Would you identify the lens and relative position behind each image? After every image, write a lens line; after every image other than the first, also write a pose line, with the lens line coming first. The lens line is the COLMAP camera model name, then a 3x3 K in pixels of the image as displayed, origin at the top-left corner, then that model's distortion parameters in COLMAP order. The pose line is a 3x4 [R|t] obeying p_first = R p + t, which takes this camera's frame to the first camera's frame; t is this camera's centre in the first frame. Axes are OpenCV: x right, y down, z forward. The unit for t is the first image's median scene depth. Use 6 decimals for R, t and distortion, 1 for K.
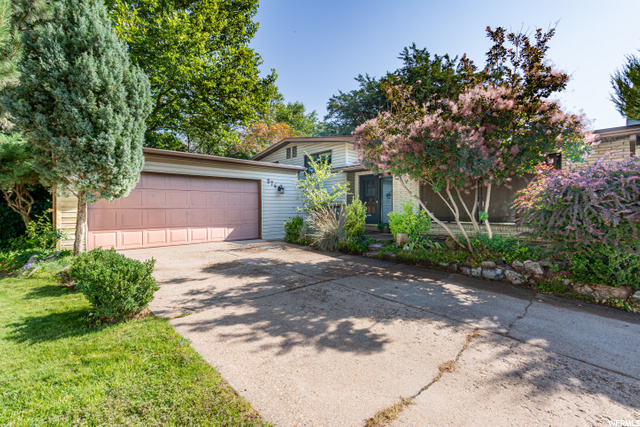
lens RADIAL K [[292.9, 0, 318.3], [0, 292.9, 213.5], [0, 0, 1]] dist [-0.000210, -0.000601]
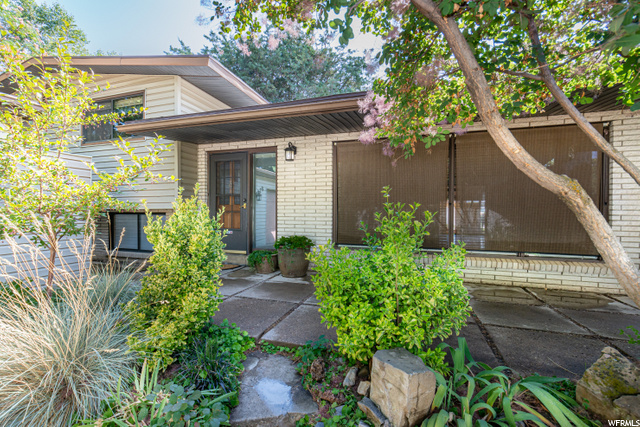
lens RADIAL K [[292.9, 0, 318.3], [0, 292.9, 213.5], [0, 0, 1]] dist [-0.000210, -0.000601]
pose [[0.884309, 0.001779, 0.466898, 0.076988], [0.004308, 0.999919, -0.011968, -0.019969], [-0.466881, 0.012595, 0.884230, 0.496286]]
